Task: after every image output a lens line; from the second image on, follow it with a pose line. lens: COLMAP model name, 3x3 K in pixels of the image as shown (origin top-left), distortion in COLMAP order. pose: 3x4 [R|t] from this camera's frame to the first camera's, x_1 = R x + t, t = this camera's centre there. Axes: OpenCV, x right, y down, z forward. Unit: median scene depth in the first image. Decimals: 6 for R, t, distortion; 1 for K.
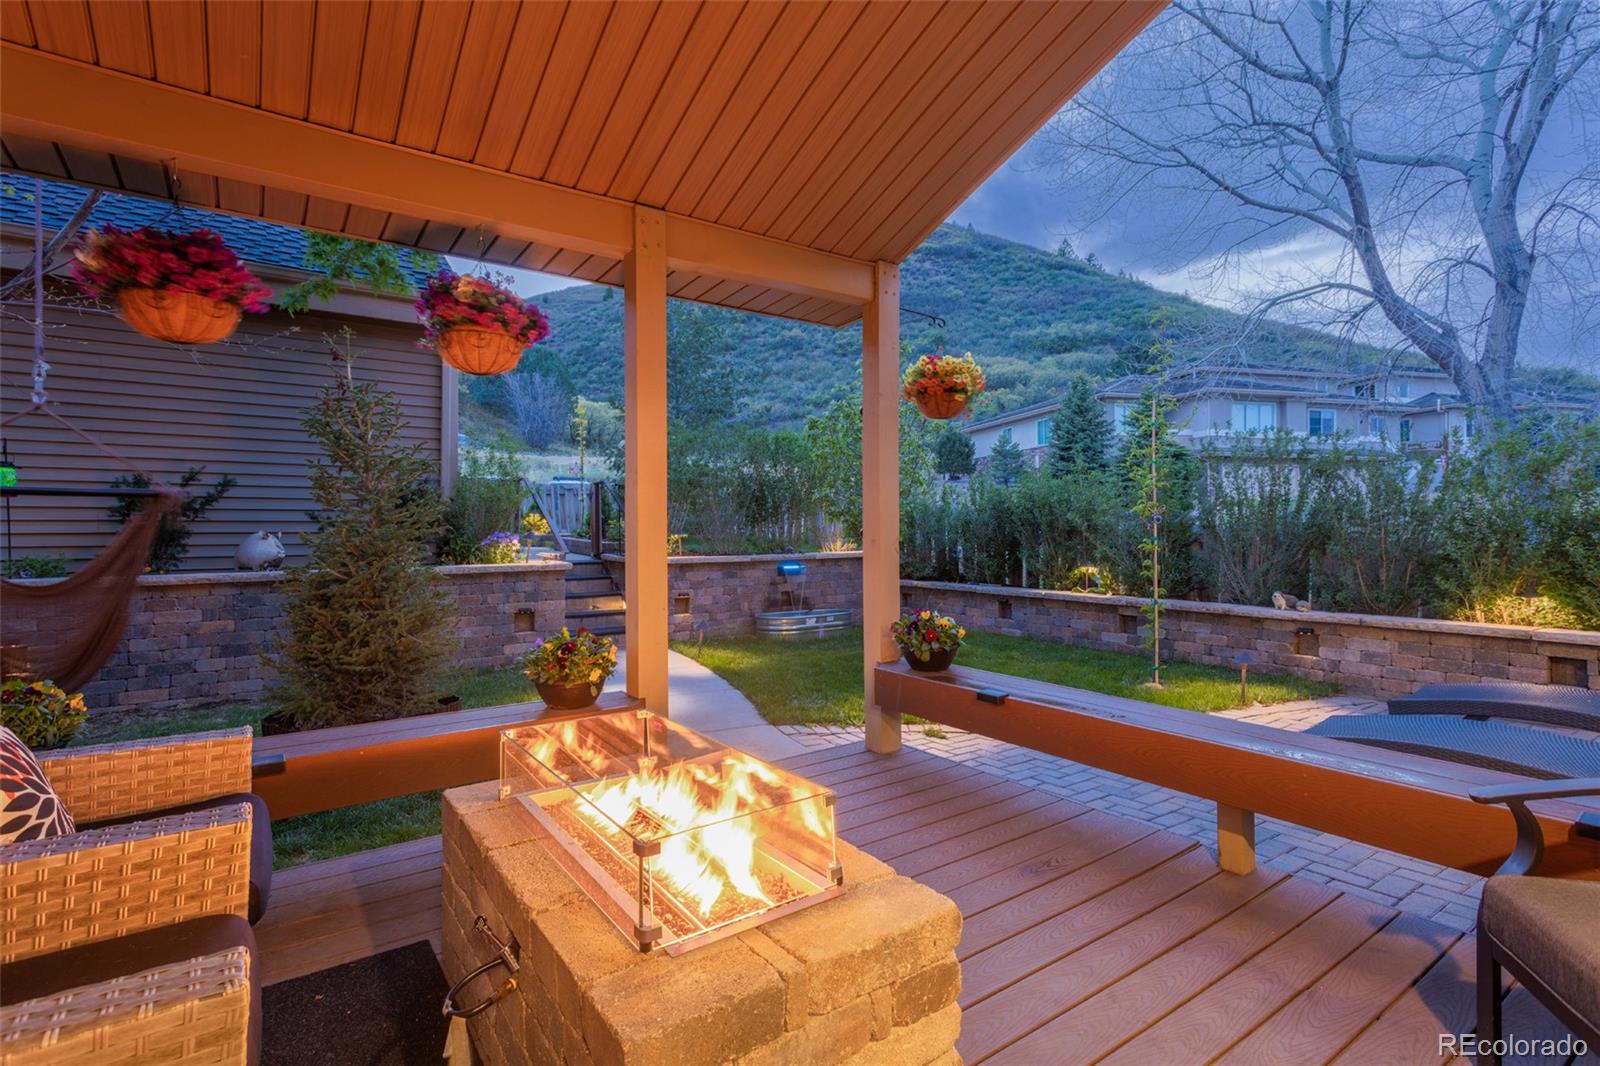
lens RADIAL K [[768.2, 0, 800.2], [0, 768.2, 530.8], [0, 0, 1]] dist [-0.000351, 0.000024]
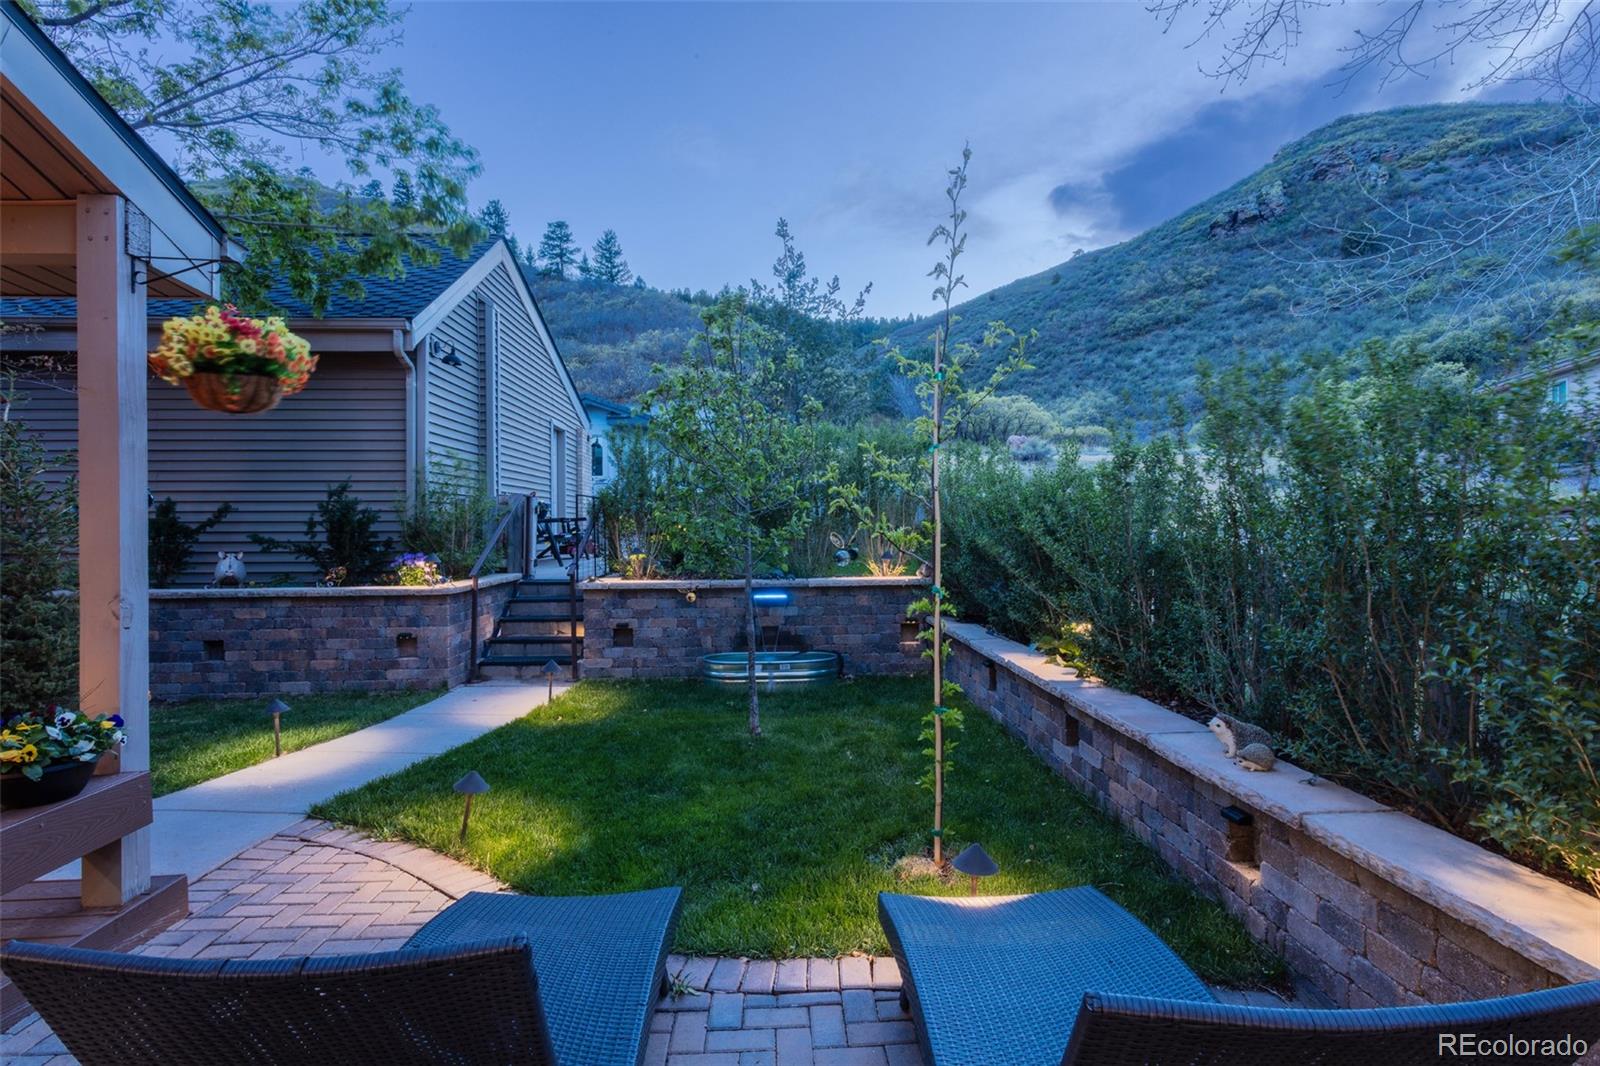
lens RADIAL K [[792.5, 0, 804.8], [0, 792.5, 529.4], [0, 0, 1]] dist [0.002229, 0.001023]
pose [[0.848570, -0.001121, -0.529081, 0.457967], [0.000955, 0.999999, -0.000587, -0.022143], [0.529082, -0.000008, 0.848571, 0.321920]]
